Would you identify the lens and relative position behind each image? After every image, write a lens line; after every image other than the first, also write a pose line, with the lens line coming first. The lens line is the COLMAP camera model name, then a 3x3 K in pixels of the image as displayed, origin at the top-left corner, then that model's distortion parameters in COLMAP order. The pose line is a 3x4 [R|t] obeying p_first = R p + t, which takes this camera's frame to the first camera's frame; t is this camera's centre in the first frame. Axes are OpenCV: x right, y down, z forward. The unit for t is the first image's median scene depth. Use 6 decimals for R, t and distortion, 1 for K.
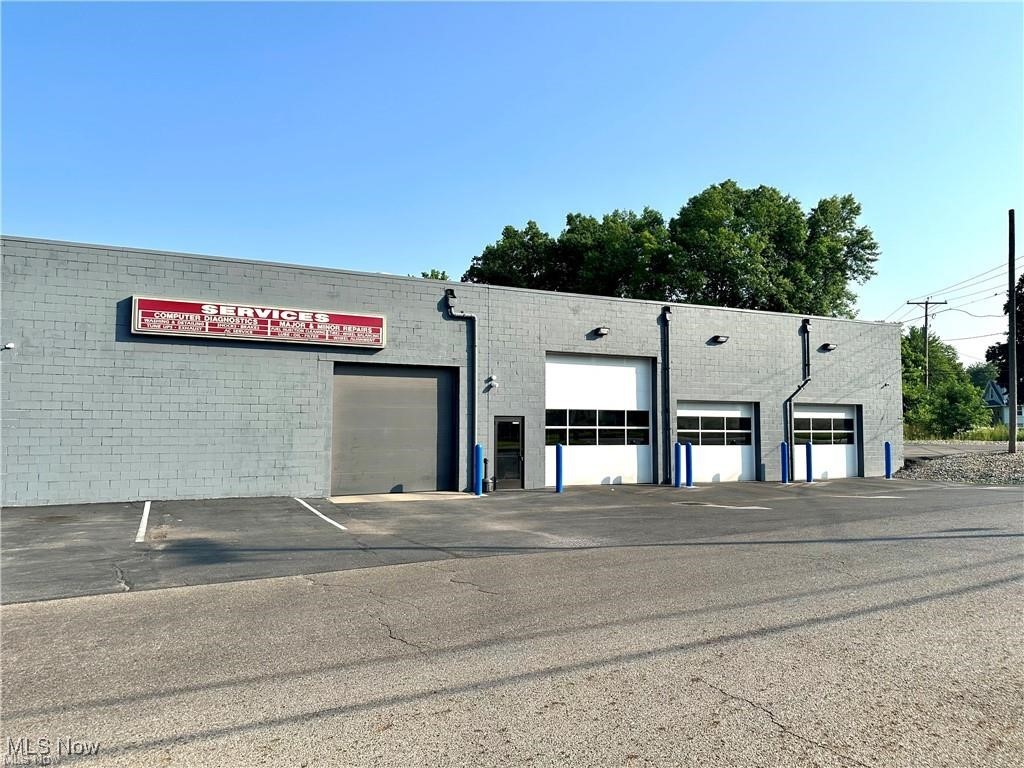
lens RADIAL K [[709.0, 0, 513.2], [0, 709.0, 390.9], [0, 0, 1]] dist [0.135903, -0.209225]
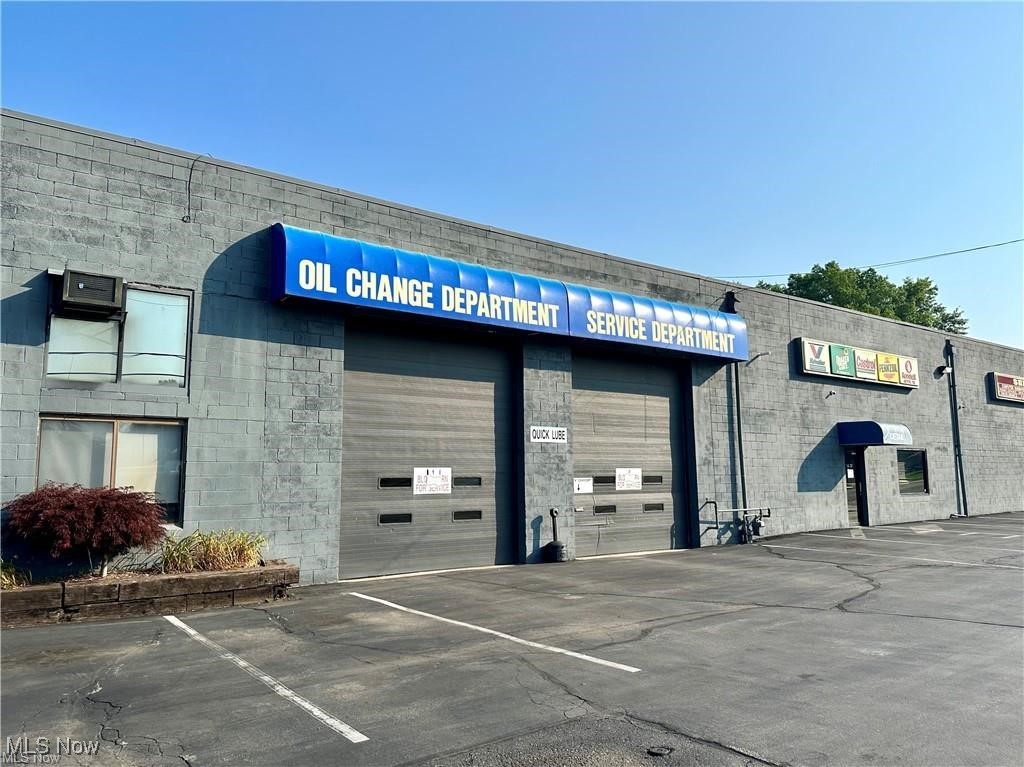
lens RADIAL K [[723.2, 0, 507.0], [0, 723.2, 384.6], [0, 0, 1]] dist [0.118423, -0.179166]
pose [[0.985411, 0.009604, 0.169918, -1.450745], [0.003961, 0.996842, -0.079312, 0.006514], [-0.170143, 0.078828, 0.982261, -0.260443]]
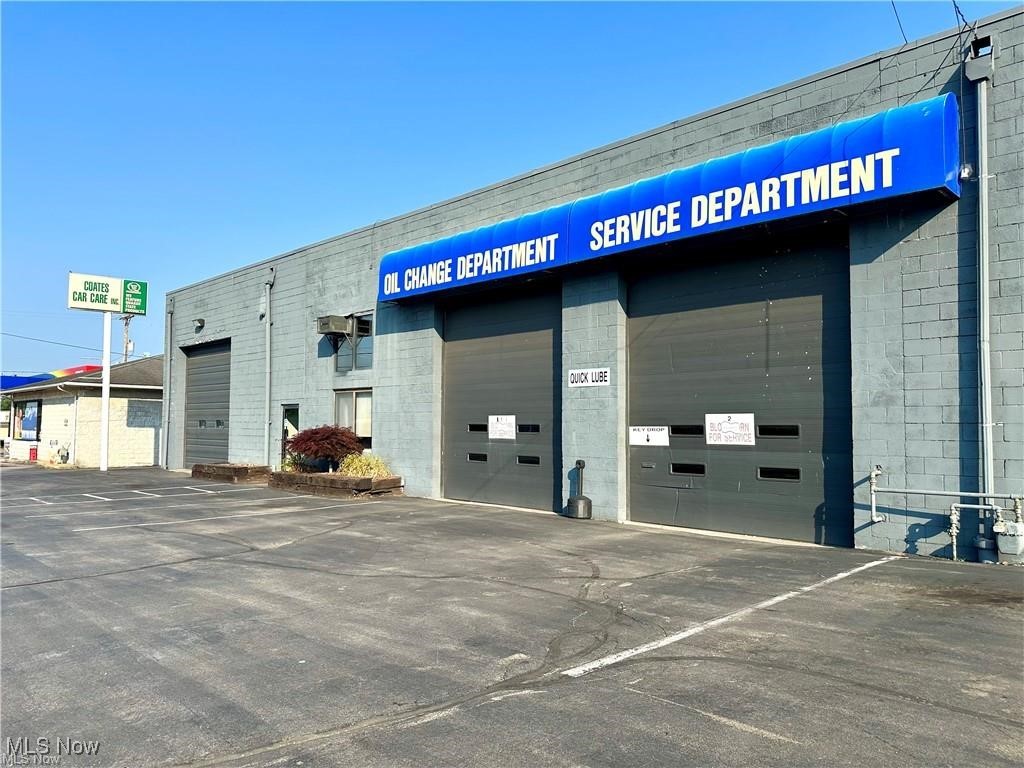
lens RADIAL K [[709.0, 0, 513.2], [0, 709.0, 390.9], [0, 0, 1]] dist [0.135903, -0.209225]
pose [[0.331279, -0.048466, -0.942287, -0.761034], [0.044405, 0.998374, -0.035739, 0.029098], [0.942487, -0.030003, 0.332893, 0.148558]]
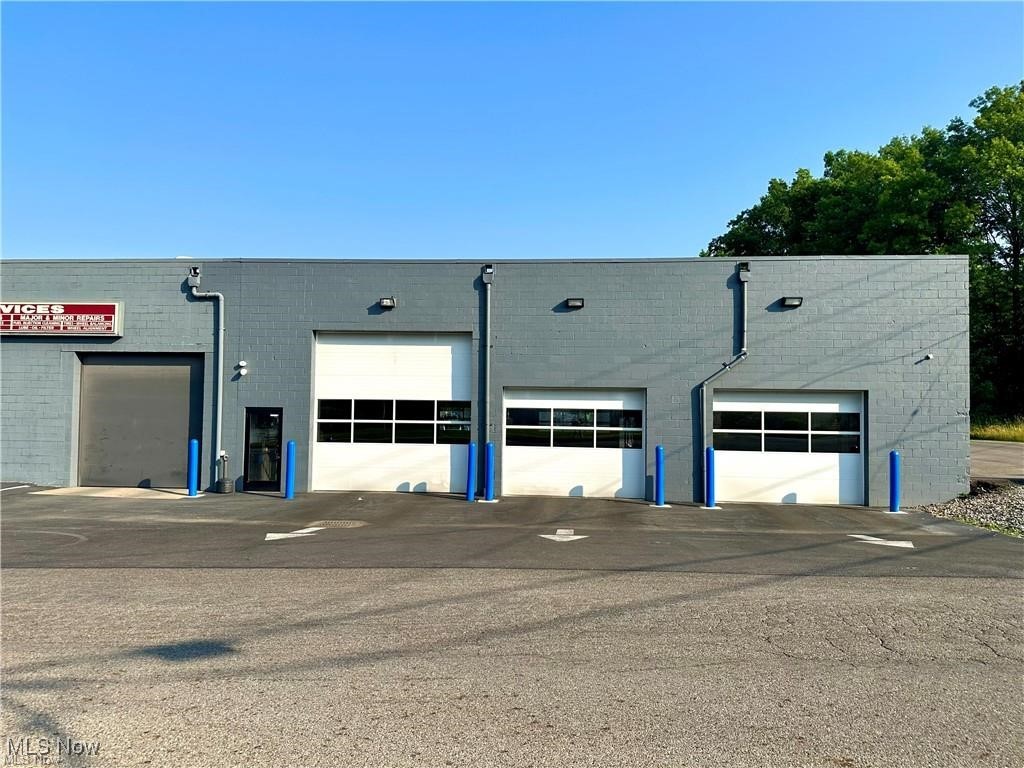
lens RADIAL K [[725.1, 0, 515.4], [0, 725.1, 396.8], [0, 0, 1]] dist [0.067774, -0.080854]
pose [[0.858404, -0.010209, -0.512873, 0.741261], [0.014392, 0.999888, 0.004186, 0.024003], [0.512773, -0.010974, 0.858454, 0.398682]]
